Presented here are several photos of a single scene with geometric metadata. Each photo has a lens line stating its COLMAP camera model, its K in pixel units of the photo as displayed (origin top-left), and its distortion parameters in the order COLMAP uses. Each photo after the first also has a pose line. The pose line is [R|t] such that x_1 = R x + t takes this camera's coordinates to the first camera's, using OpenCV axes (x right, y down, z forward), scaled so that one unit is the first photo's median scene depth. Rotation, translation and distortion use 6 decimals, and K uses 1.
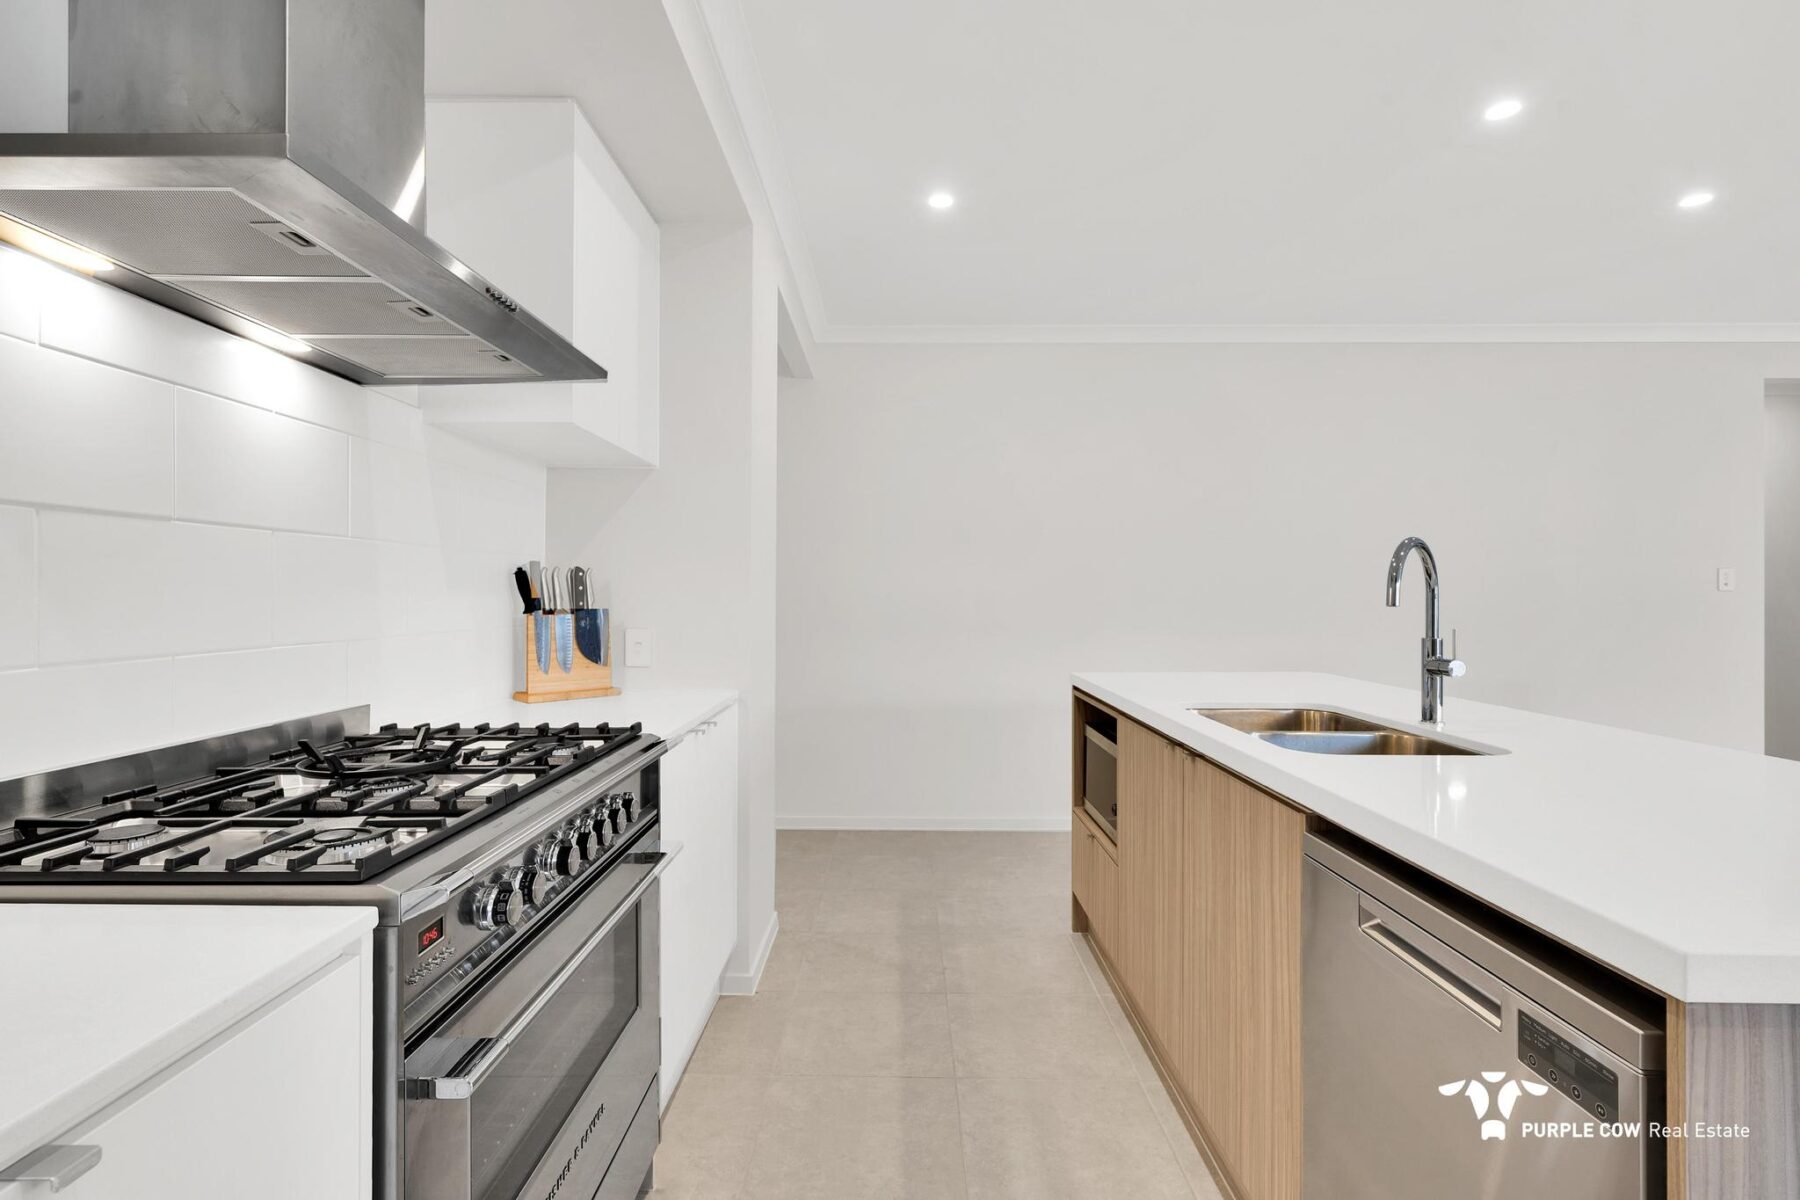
lens RADIAL K [[876.1, 0, 910.0], [0, 876.1, 588.5], [0, 0, 1]] dist [-0.002854, 0.000147]
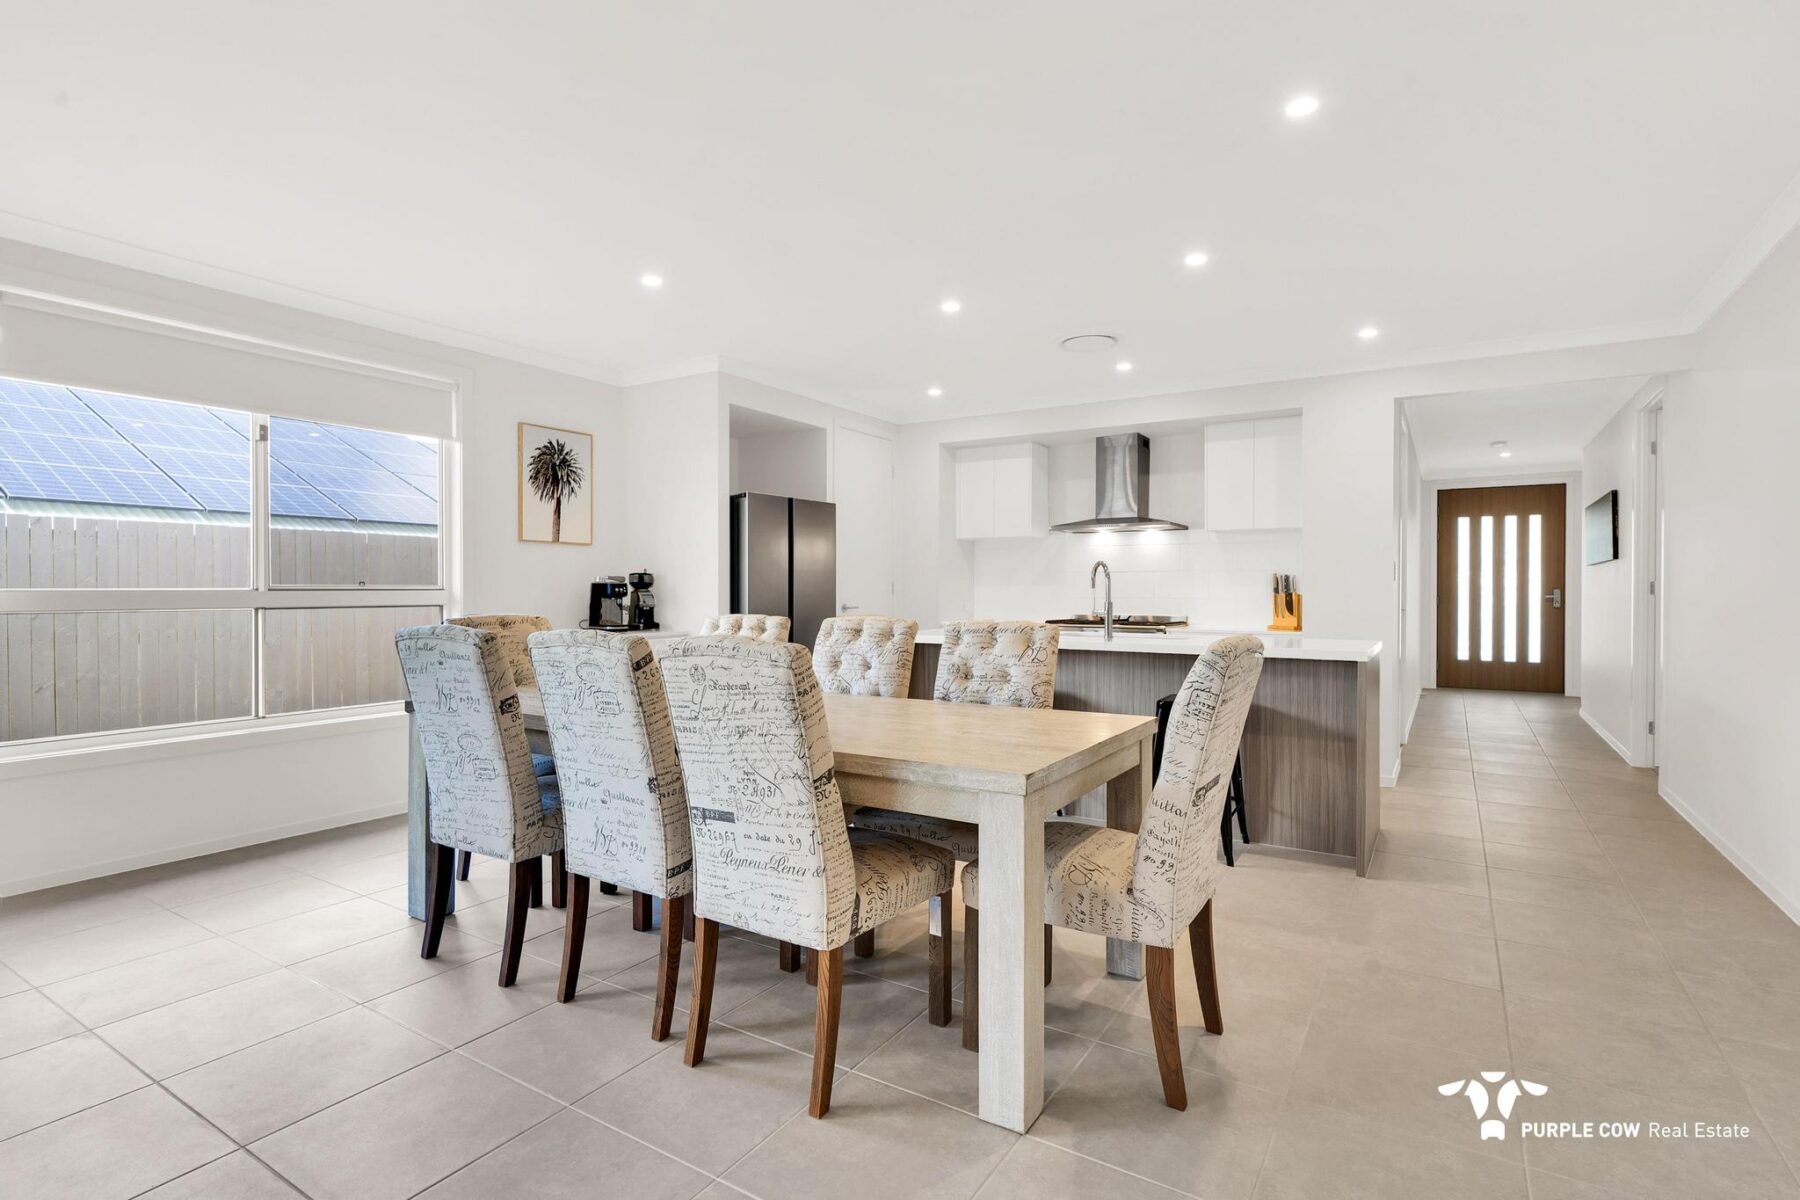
lens RADIAL K [[876.1, 0, 910.0], [0, 876.1, 588.5], [0, 0, 1]] dist [-0.002854, 0.000147]
pose [[-0.543933, -0.003282, -0.839122, 2.213296], [0.006504, 0.999946, -0.008127, 0.024544], [0.839103, -0.009878, -0.543882, 1.443718]]
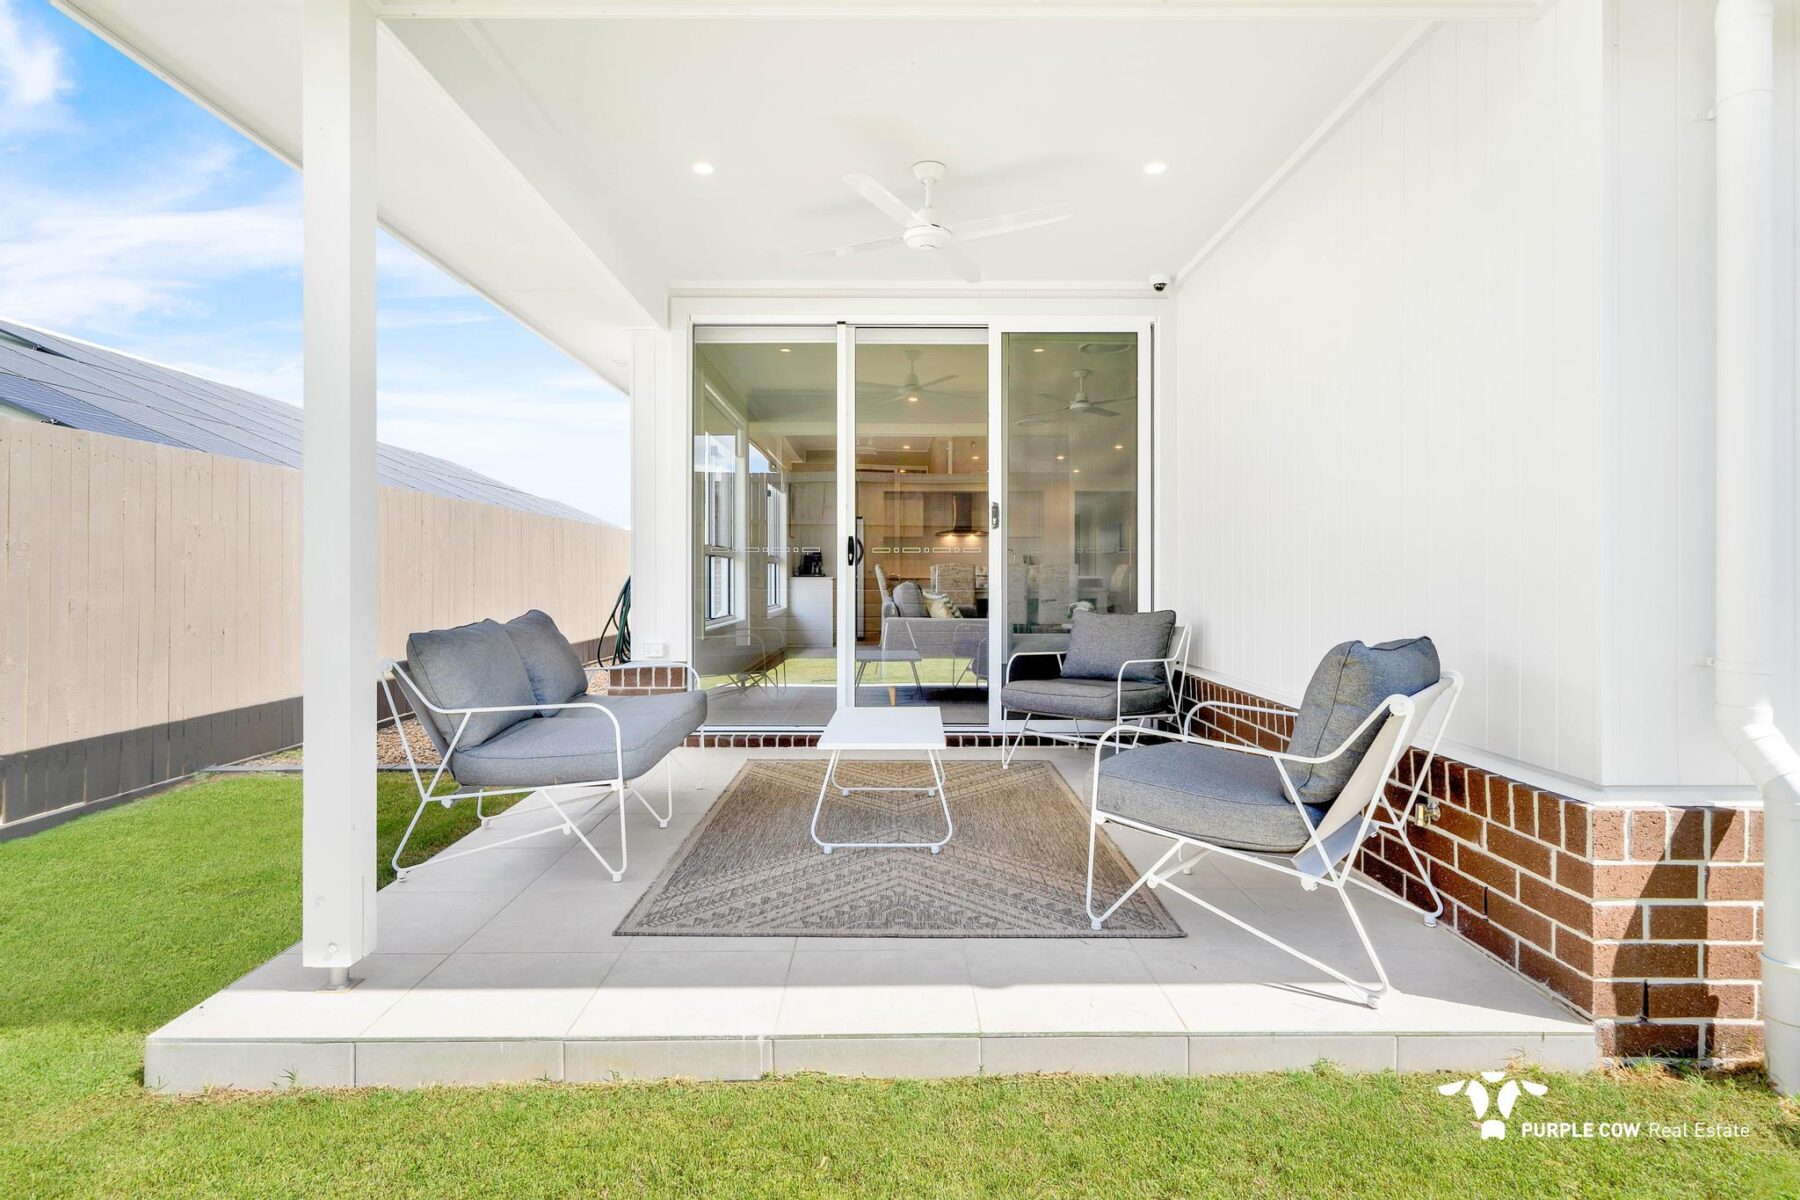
lens RADIAL K [[939.9, 0, 896.1], [0, 939.9, 589.9], [0, 0, 1]] dist [0.003793, 0.000852]
pose [[-0.003893, 0.010157, -0.999941, 6.074107], [0.012580, 0.999870, 0.010107, 0.136517], [0.999913, -0.012540, -0.004020, 0.107090]]
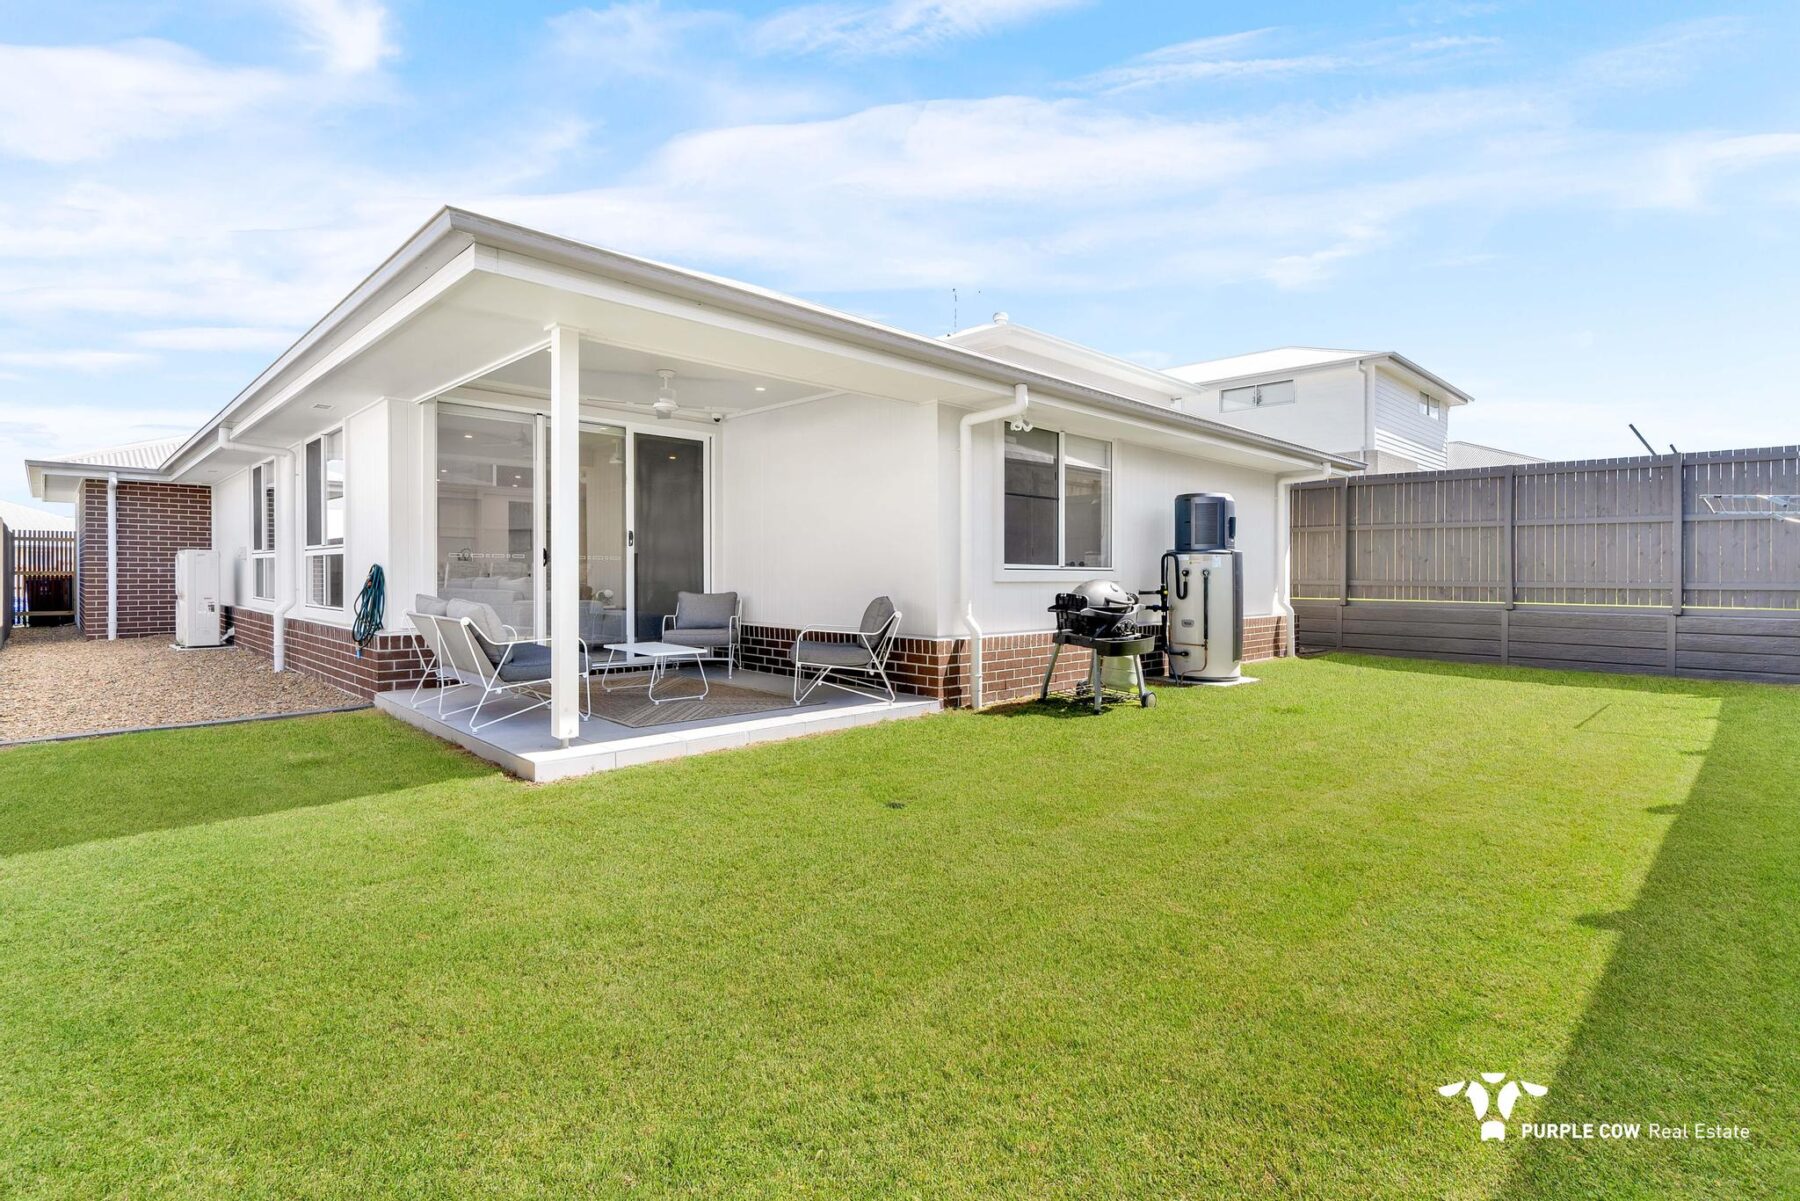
lens RADIAL K [[869.2, 0, 900.0], [0, 869.2, 600.5], [0, 0, 1]] dist [-0.002158, -0.000027]
pose [[0.678863, 0.025408, -0.733825, 7.218443], [0.005632, 0.999192, 0.039807, 0.102984], [0.734243, -0.031156, 0.678171, -1.282128]]
